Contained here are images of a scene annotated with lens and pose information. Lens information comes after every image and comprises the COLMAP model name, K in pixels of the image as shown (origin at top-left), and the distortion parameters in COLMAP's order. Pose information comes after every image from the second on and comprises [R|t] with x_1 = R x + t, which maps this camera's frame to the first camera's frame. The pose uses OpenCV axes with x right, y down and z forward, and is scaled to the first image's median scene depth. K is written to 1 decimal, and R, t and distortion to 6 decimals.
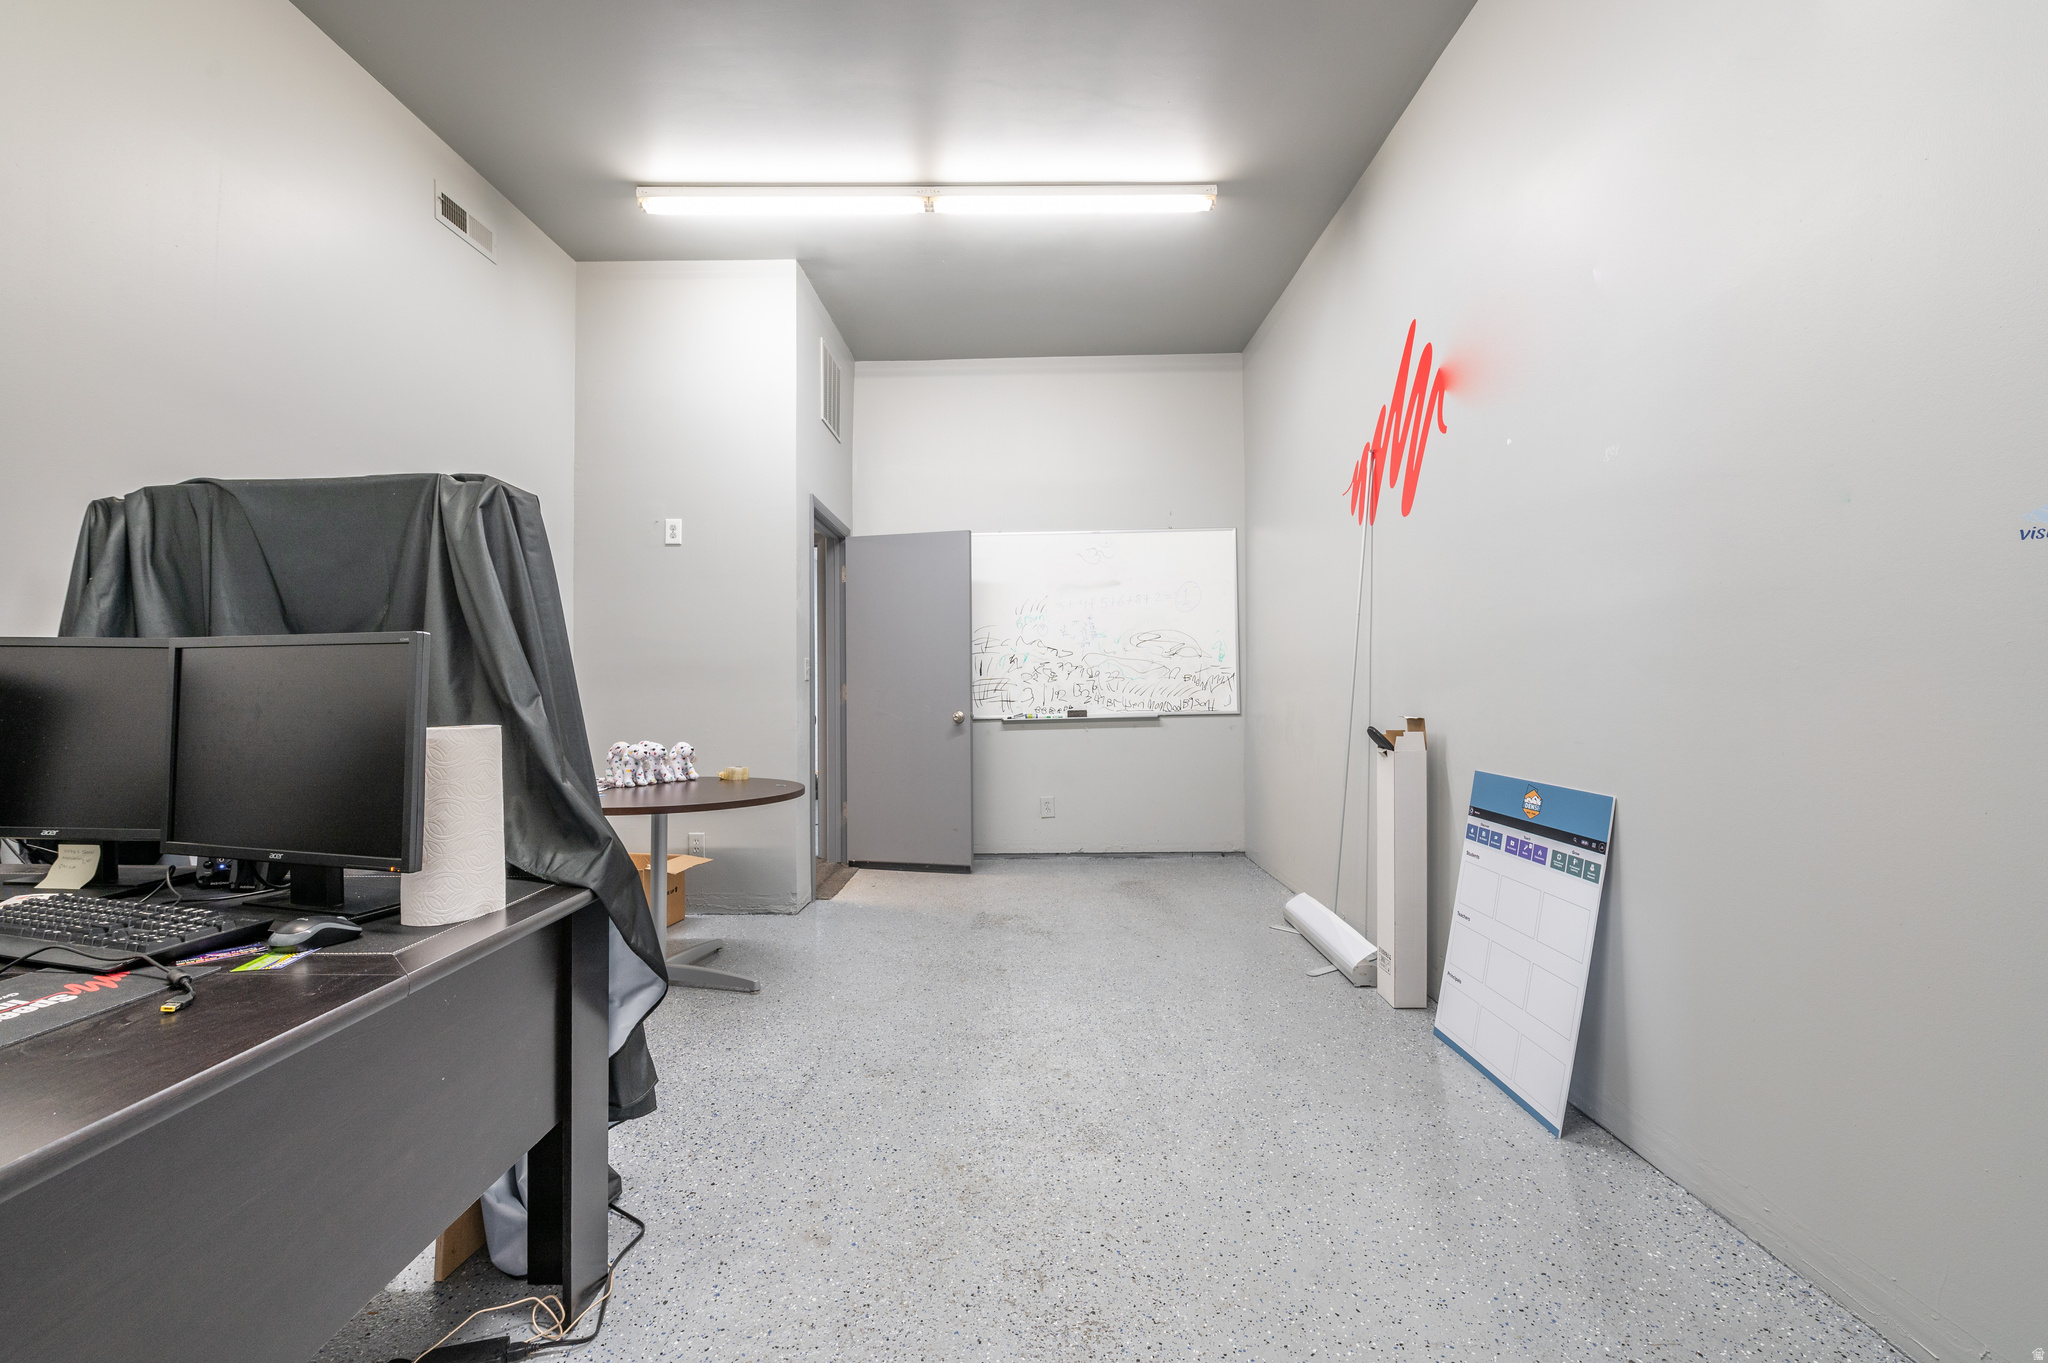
lens RADIAL K [[832.4, 0, 1017.5], [0, 832.4, 694.8], [0, 0, 1]] dist [-0.001131, -0.000073]
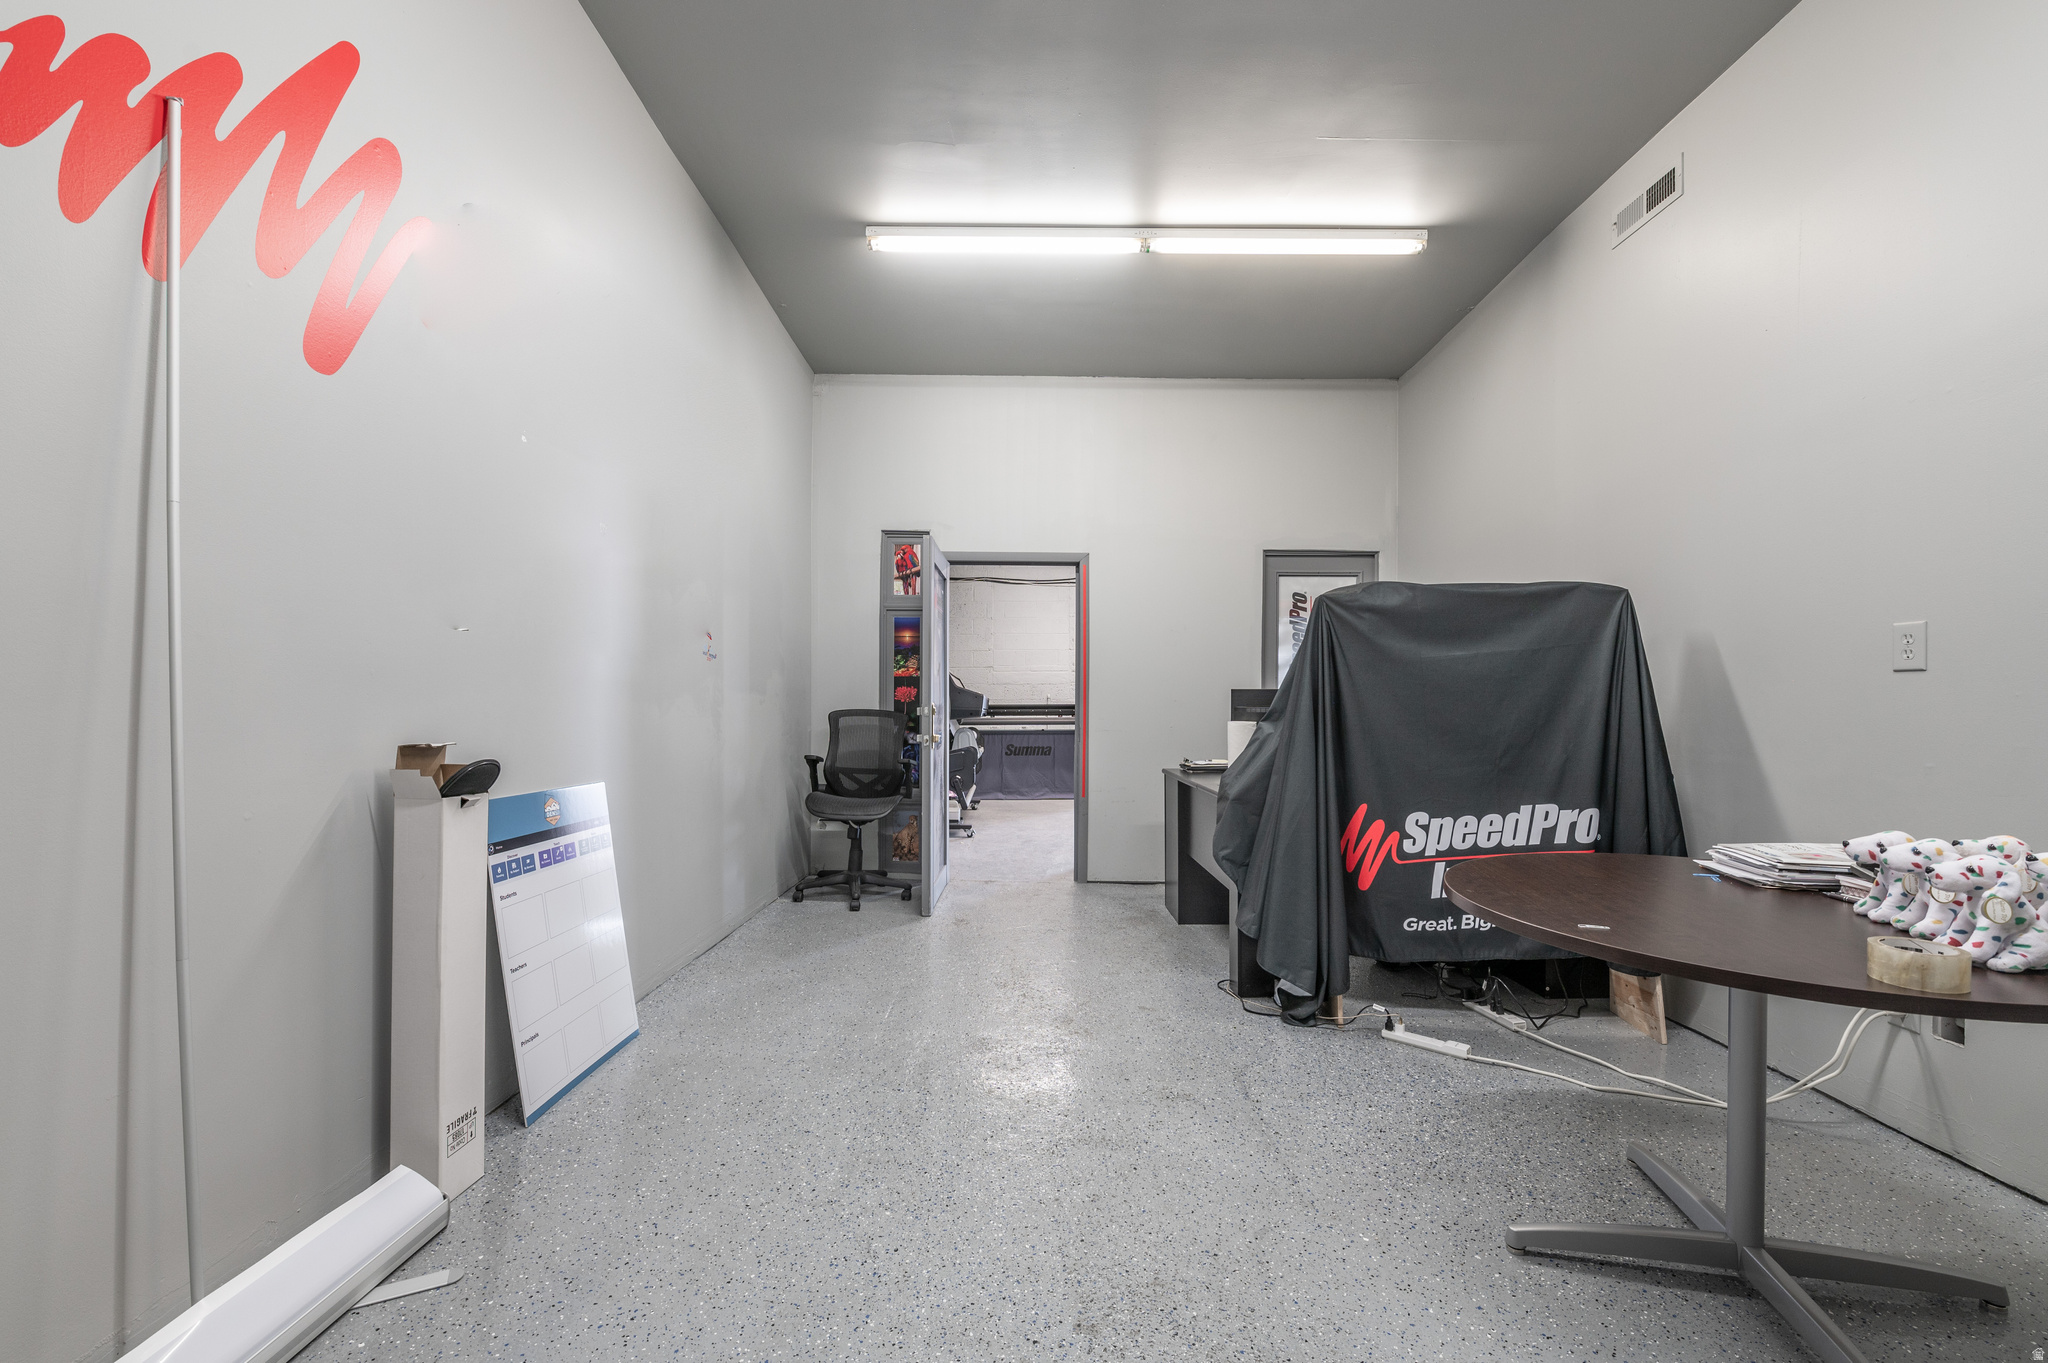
lens RADIAL K [[832.4, 0, 1017.5], [0, 832.4, 694.8], [0, 0, 1]] dist [-0.001131, -0.000073]
pose [[-0.999940, -0.007390, 0.008137, 0.022220], [-0.007468, 0.999925, -0.009668, -0.009289], [-0.008065, -0.009728, -0.999920, 1.928651]]
